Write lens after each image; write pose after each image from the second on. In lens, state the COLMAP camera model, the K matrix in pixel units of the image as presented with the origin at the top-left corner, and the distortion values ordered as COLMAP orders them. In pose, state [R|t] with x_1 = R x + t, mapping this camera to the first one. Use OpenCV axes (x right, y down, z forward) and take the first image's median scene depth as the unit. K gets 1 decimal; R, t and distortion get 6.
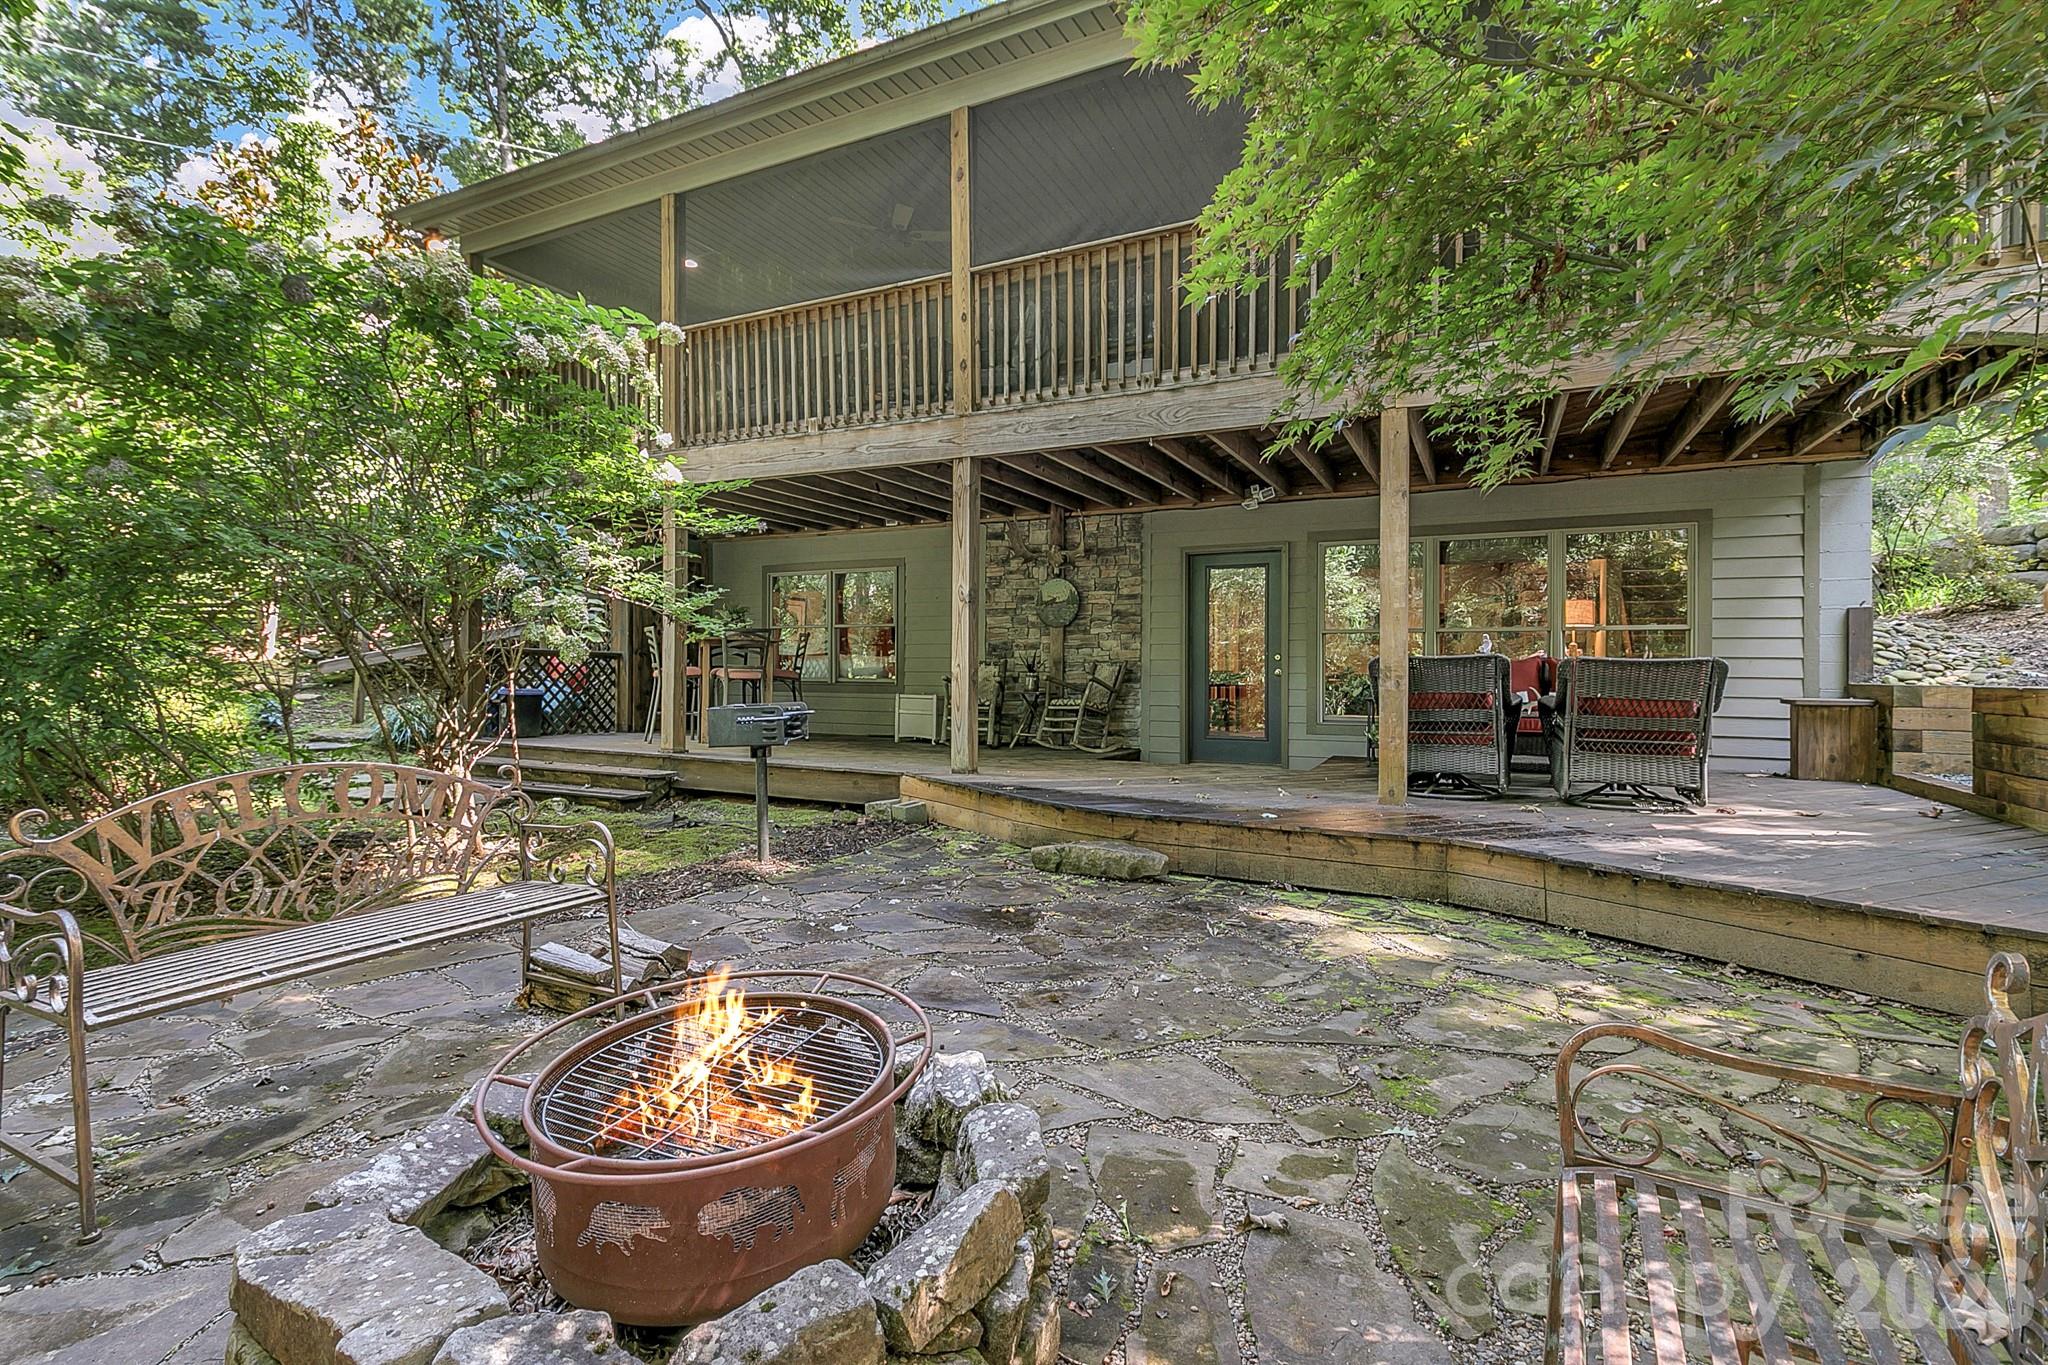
lens RADIAL K [[942.4, 0, 1020.5], [0, 942.4, 667.7], [0, 0, 1]] dist [0.001961, -0.000815]
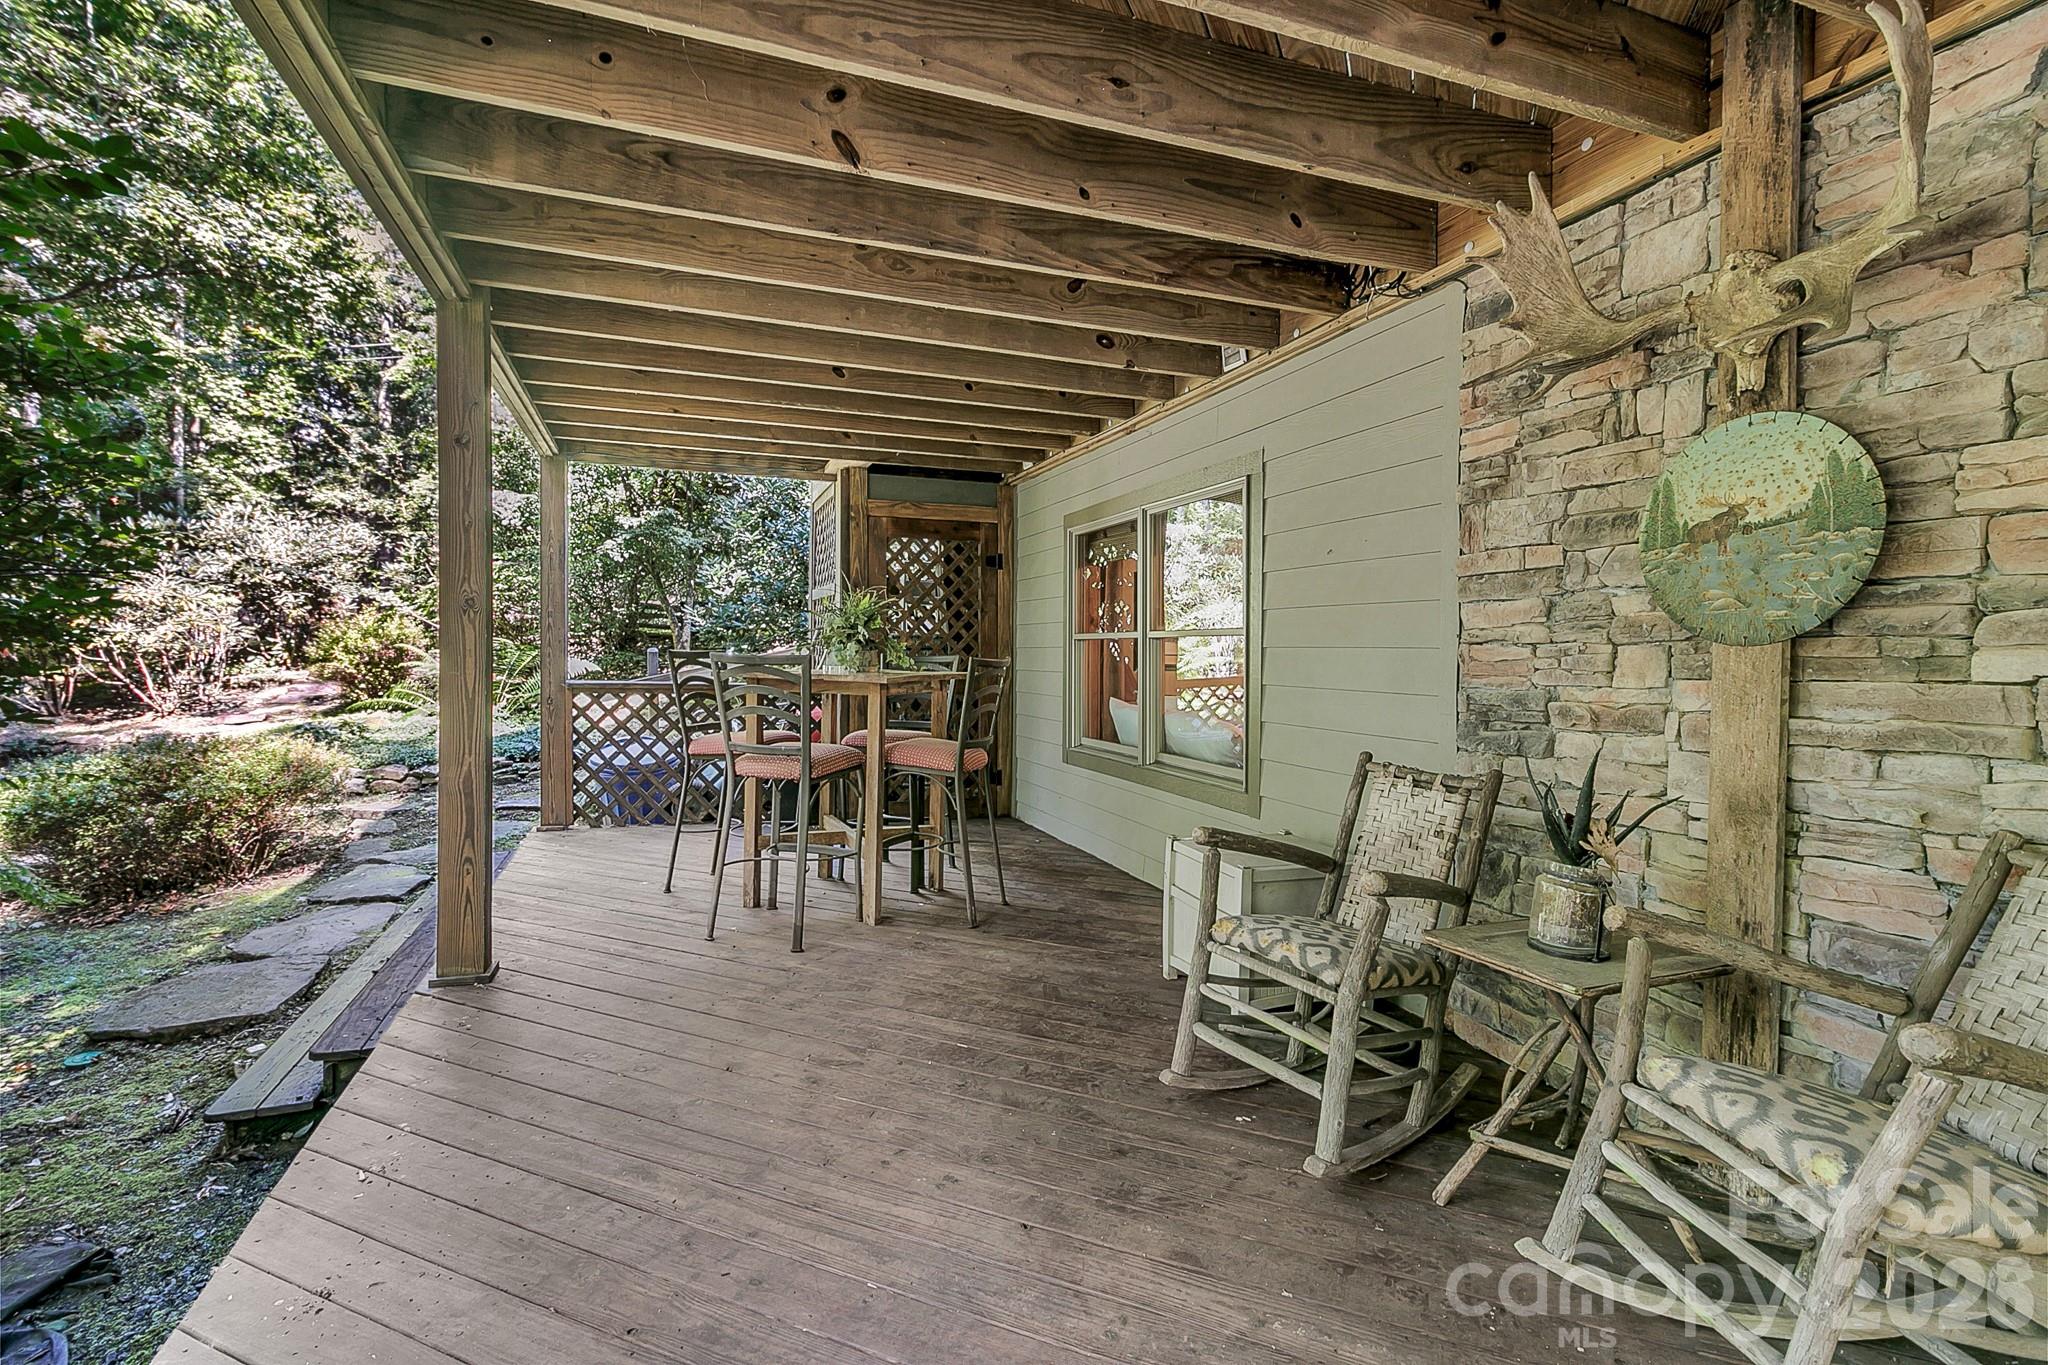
lens RADIAL K [[942.4, 0, 1020.5], [0, 942.4, 667.7], [0, 0, 1]] dist [0.001961, -0.000815]
pose [[0.736761, 0.014118, -0.676006, 0.060728], [-0.006312, 0.999882, 0.014004, -0.038956], [0.676124, -0.006051, 0.736763, 0.724160]]
